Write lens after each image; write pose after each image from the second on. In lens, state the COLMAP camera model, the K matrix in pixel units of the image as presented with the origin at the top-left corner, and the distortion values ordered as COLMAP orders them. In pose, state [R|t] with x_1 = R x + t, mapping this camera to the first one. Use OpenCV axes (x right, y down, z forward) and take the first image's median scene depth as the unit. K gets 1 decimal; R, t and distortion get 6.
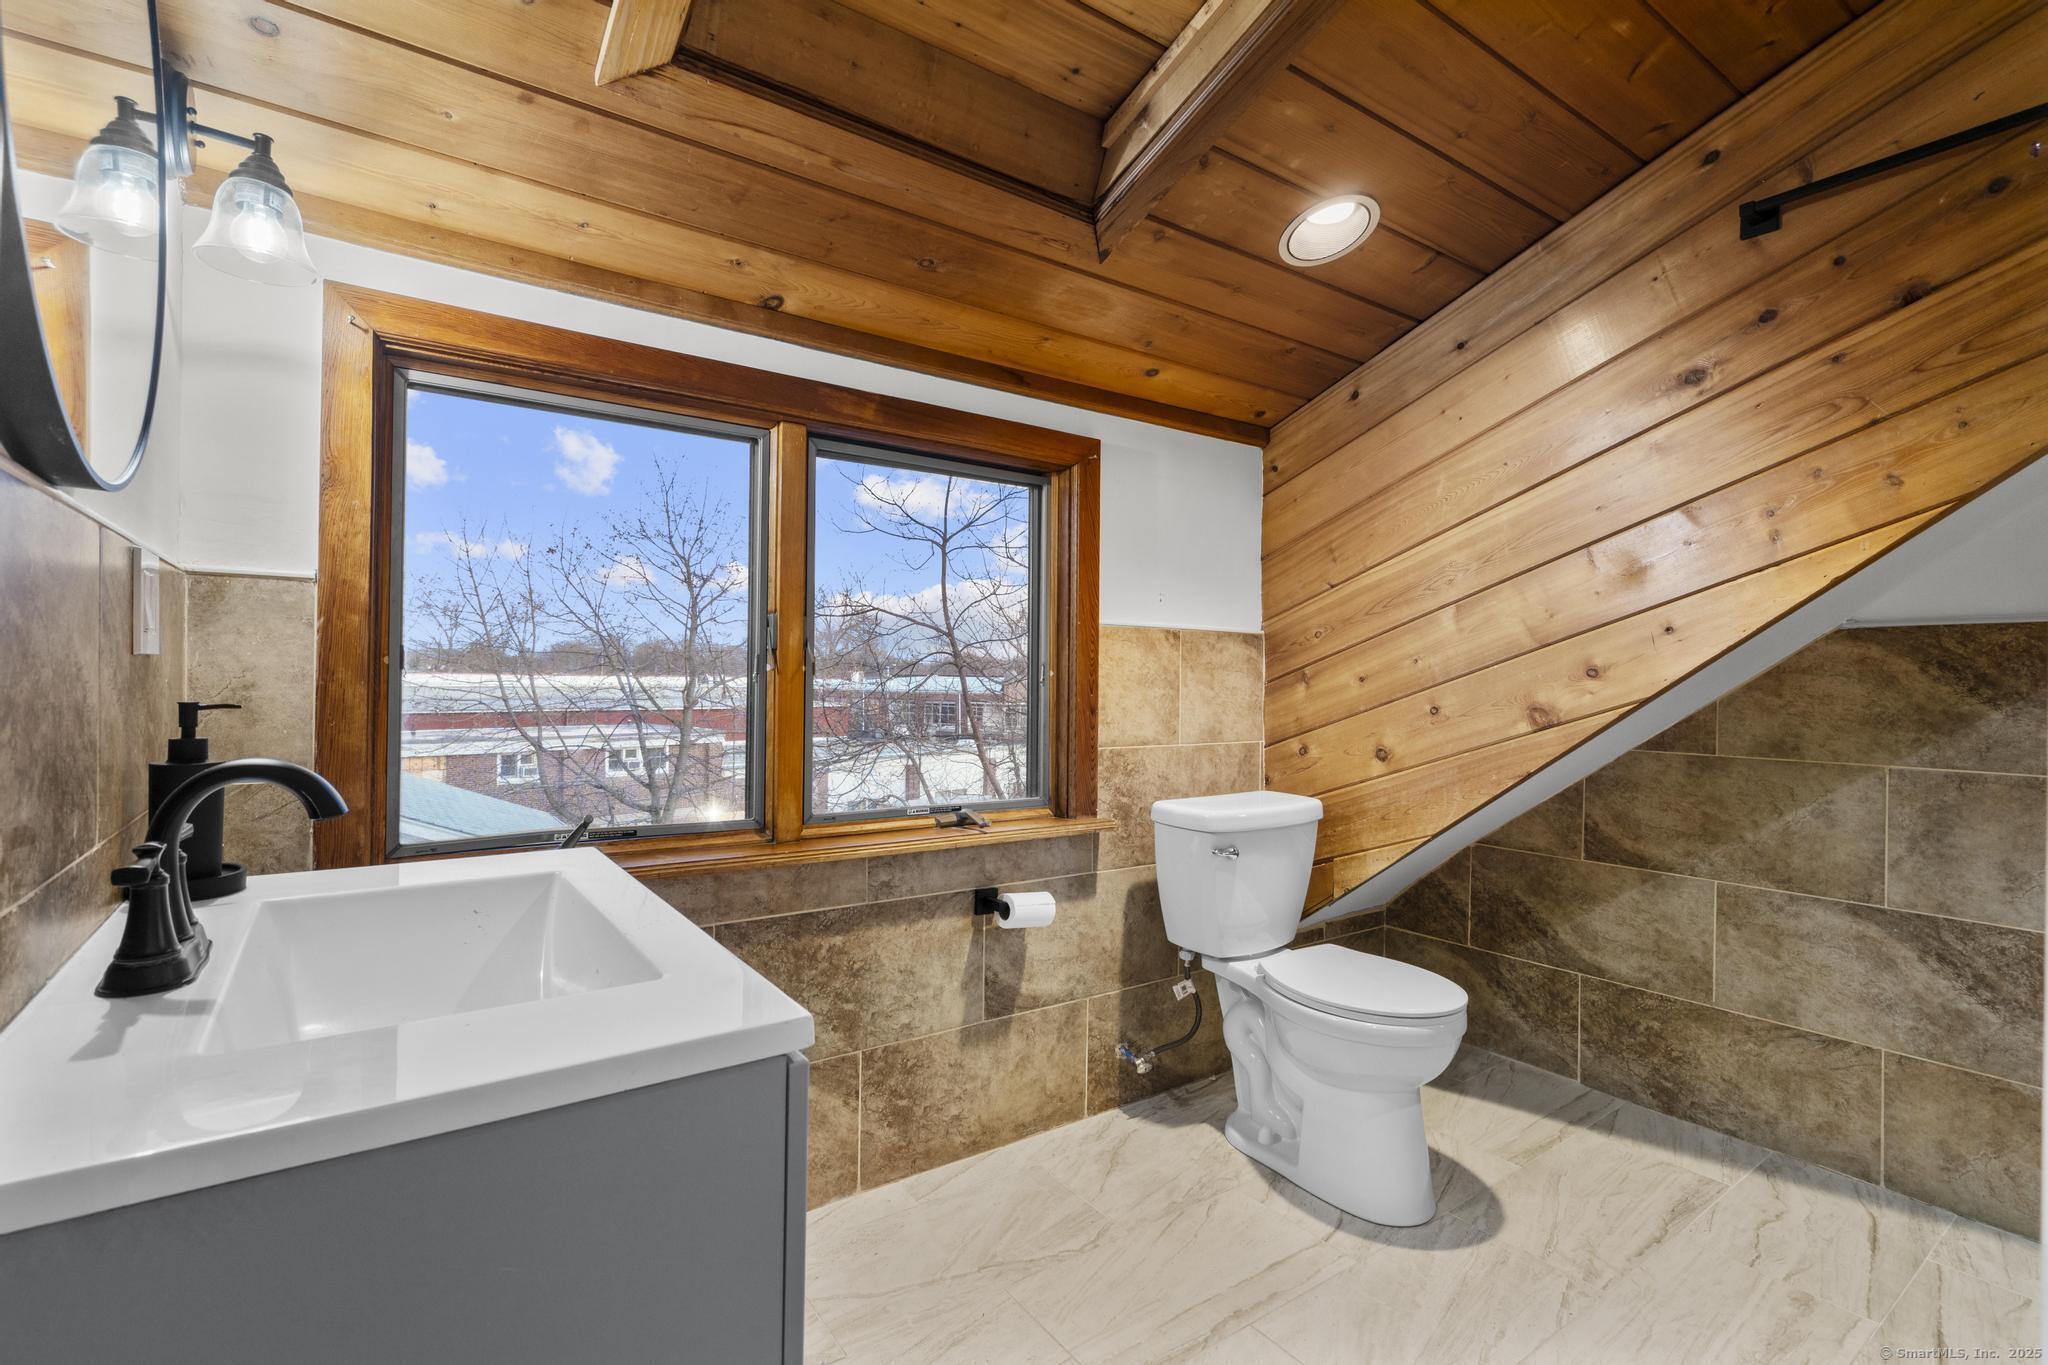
lens RADIAL K [[935.1, 0, 1024.7], [0, 935.1, 683.7], [0, 0, 1]] dist [-0.003361, 0.002375]
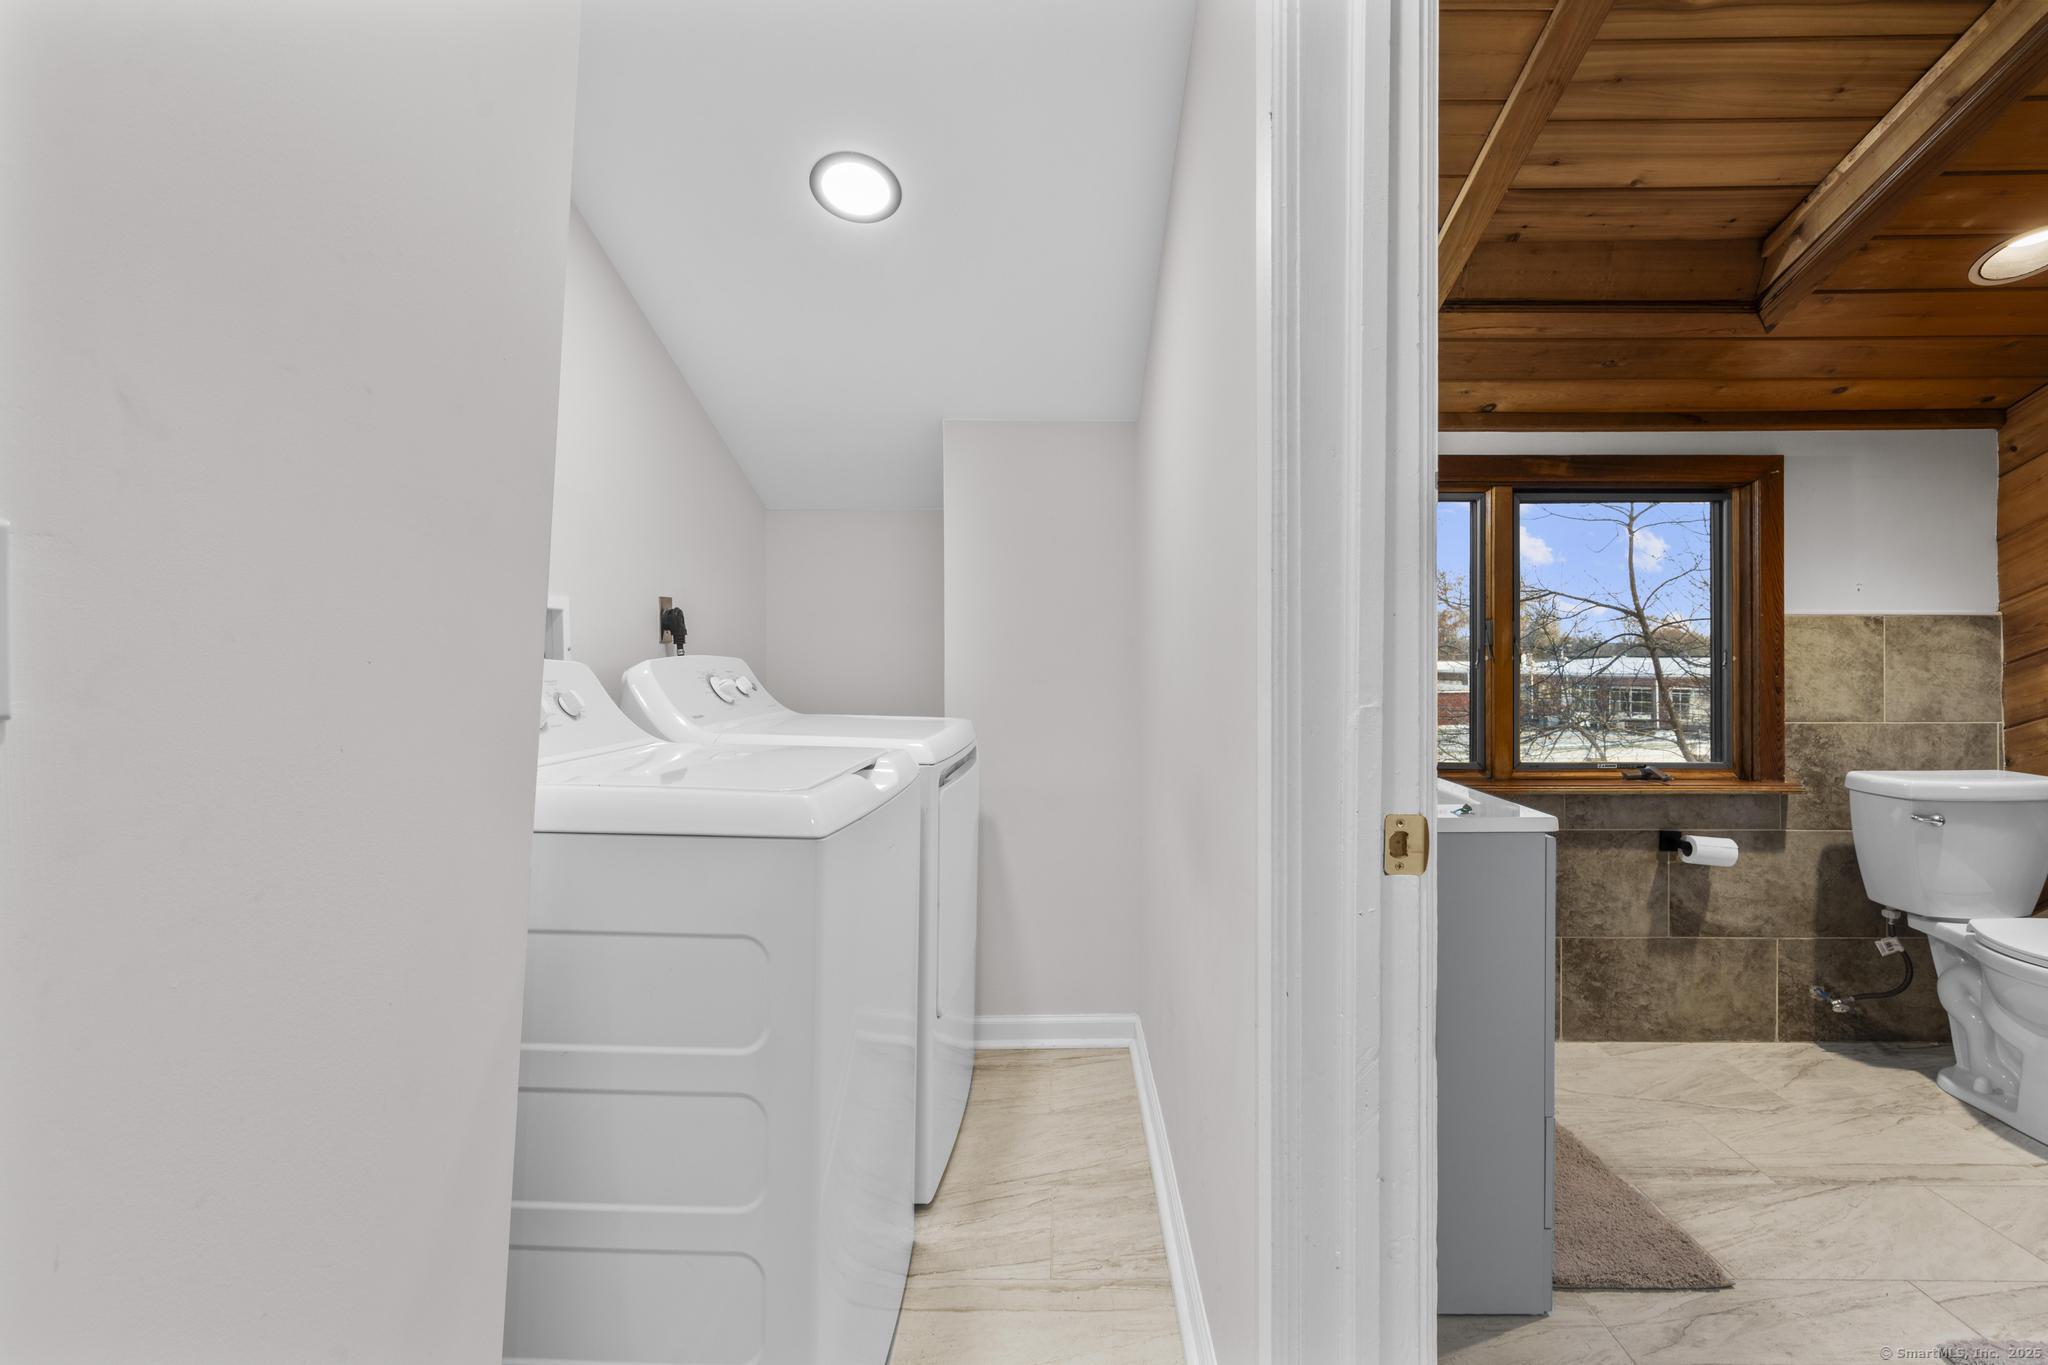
lens RADIAL K [[935.1, 0, 1063.7], [0, 935.1, 662.2], [0, 0, 1]] dist [-0.003361, 0.002375]
pose [[0.805096, -0.012103, -0.593021, 0.048063], [0.008687, 0.999925, -0.008614, -0.003390], [0.593081, 0.001783, 0.805141, -0.475496]]
